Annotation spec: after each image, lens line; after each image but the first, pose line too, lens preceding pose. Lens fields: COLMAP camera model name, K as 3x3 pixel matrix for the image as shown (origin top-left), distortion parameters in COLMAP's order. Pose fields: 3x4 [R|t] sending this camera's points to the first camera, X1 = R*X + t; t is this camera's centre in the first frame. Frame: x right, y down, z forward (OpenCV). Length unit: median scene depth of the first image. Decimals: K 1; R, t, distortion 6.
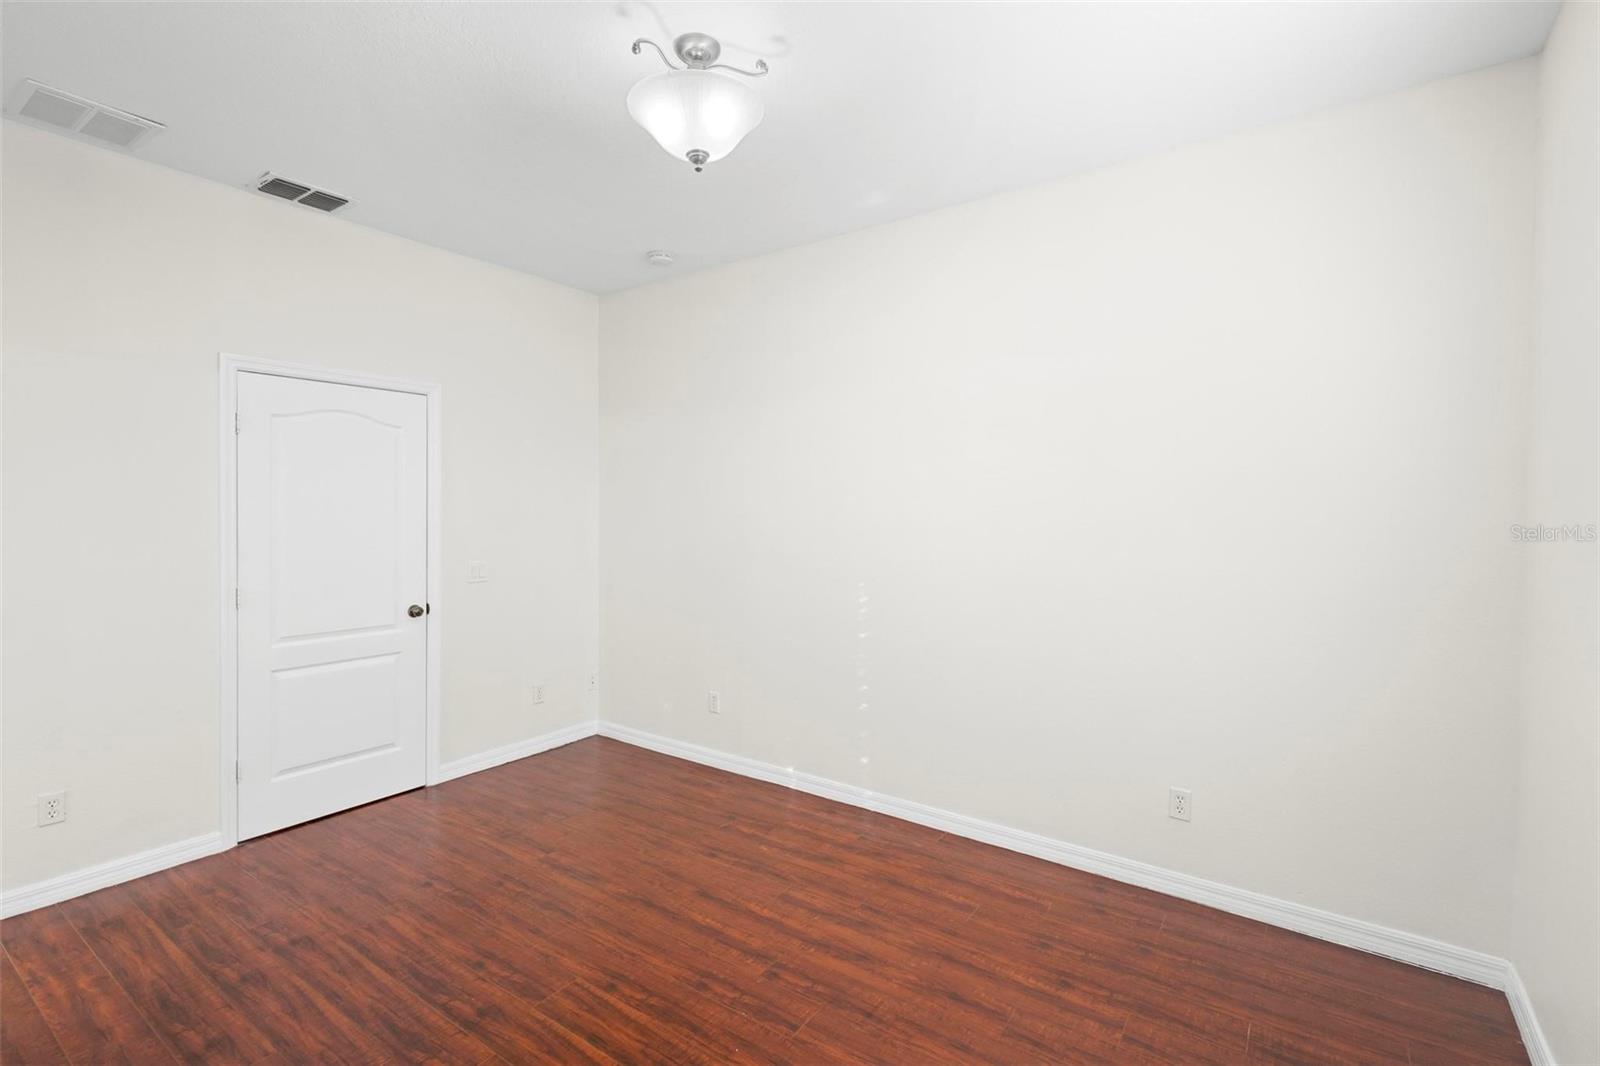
lens RADIAL K [[732.6, 0, 798.7], [0, 732.6, 525.7], [0, 0, 1]] dist [0.001253, -0.000751]
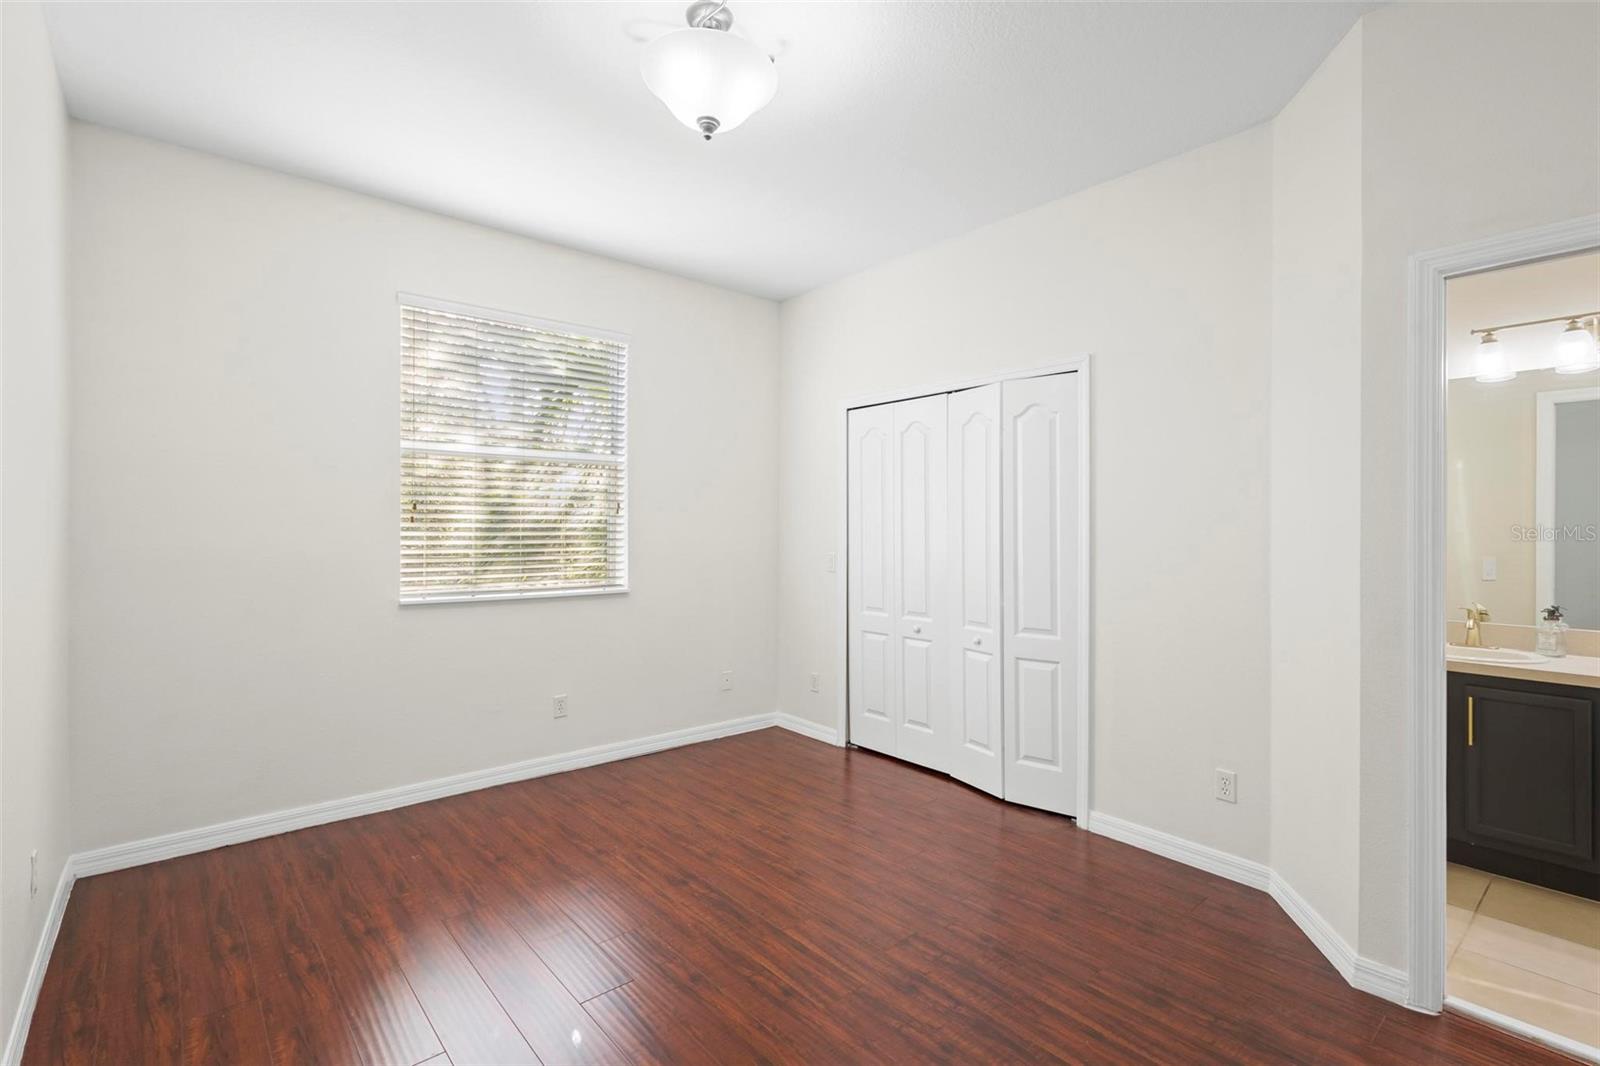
lens RADIAL K [[732.6, 0, 798.7], [0, 732.6, 525.7], [0, 0, 1]] dist [0.001253, -0.000751]
pose [[-0.969698, -0.011668, 0.244026, -0.400304], [-0.006012, 0.999696, 0.023909, 0.012679], [-0.244231, 0.021717, -0.969474, 1.540977]]
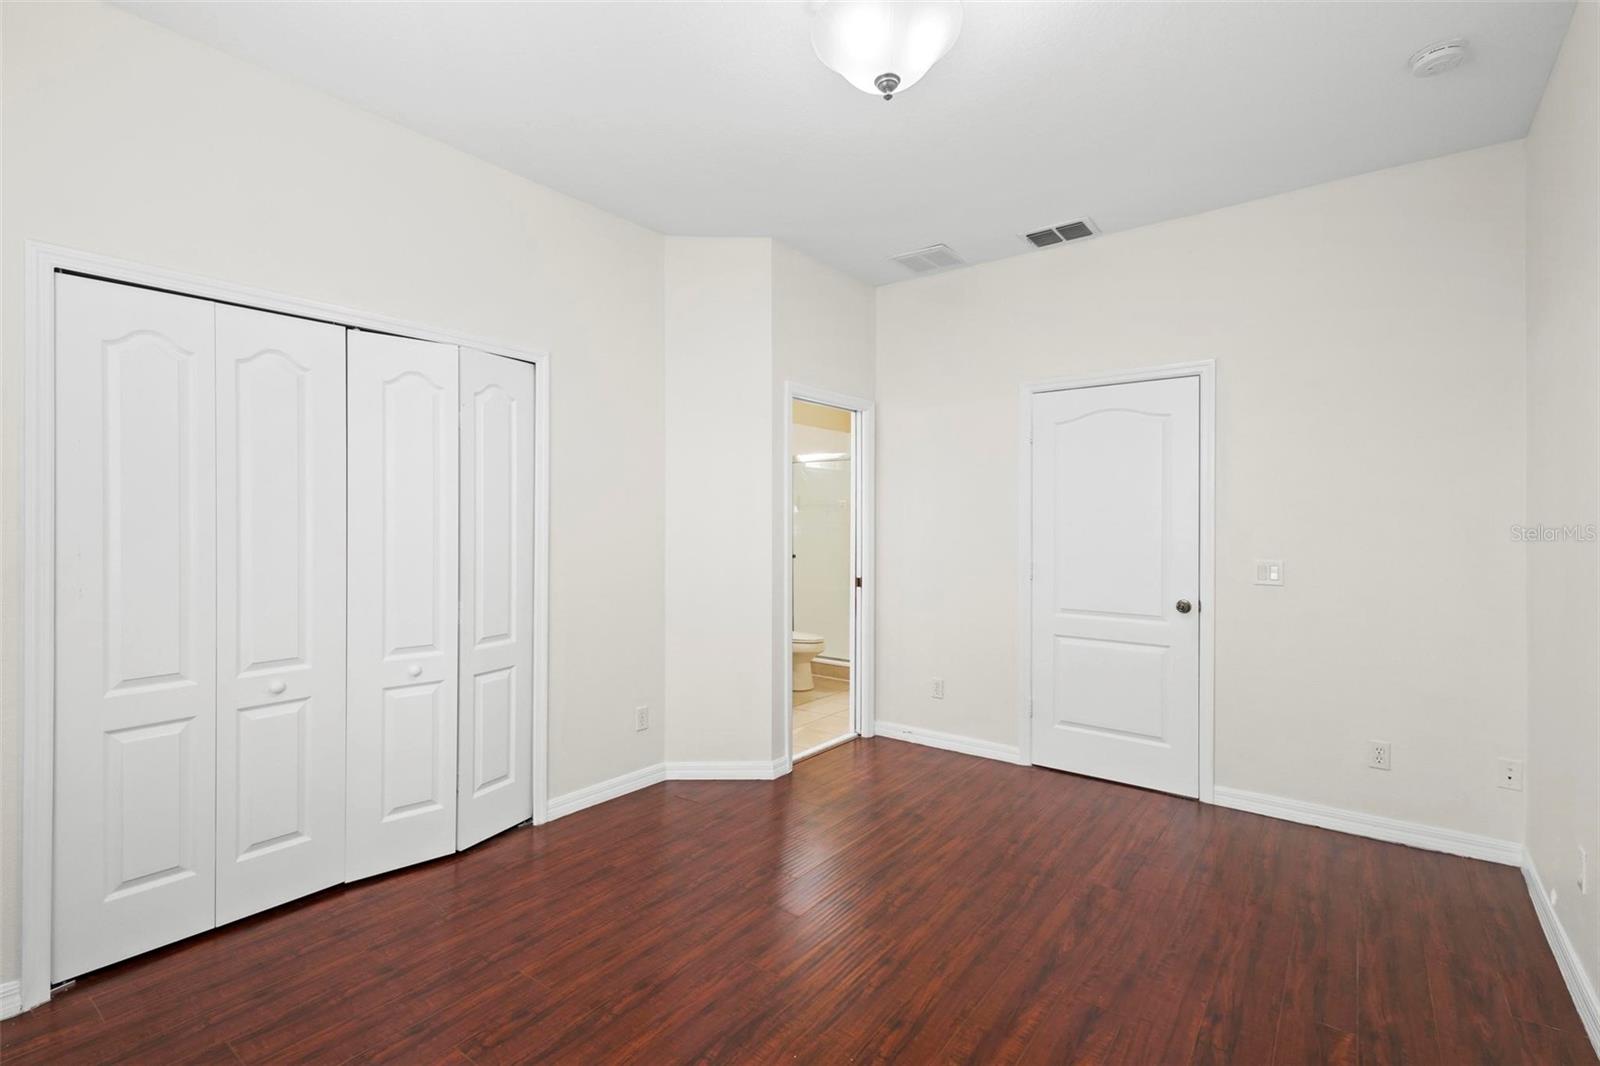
lens RADIAL K [[732.6, 0, 798.7], [0, 732.6, 525.7], [0, 0, 1]] dist [0.001253, -0.000751]
pose [[-0.039632, -0.002934, -0.999210, 0.605473], [-0.026499, 0.999647, -0.001885, 0.037449], [0.998863, 0.026404, -0.039696, 0.740580]]
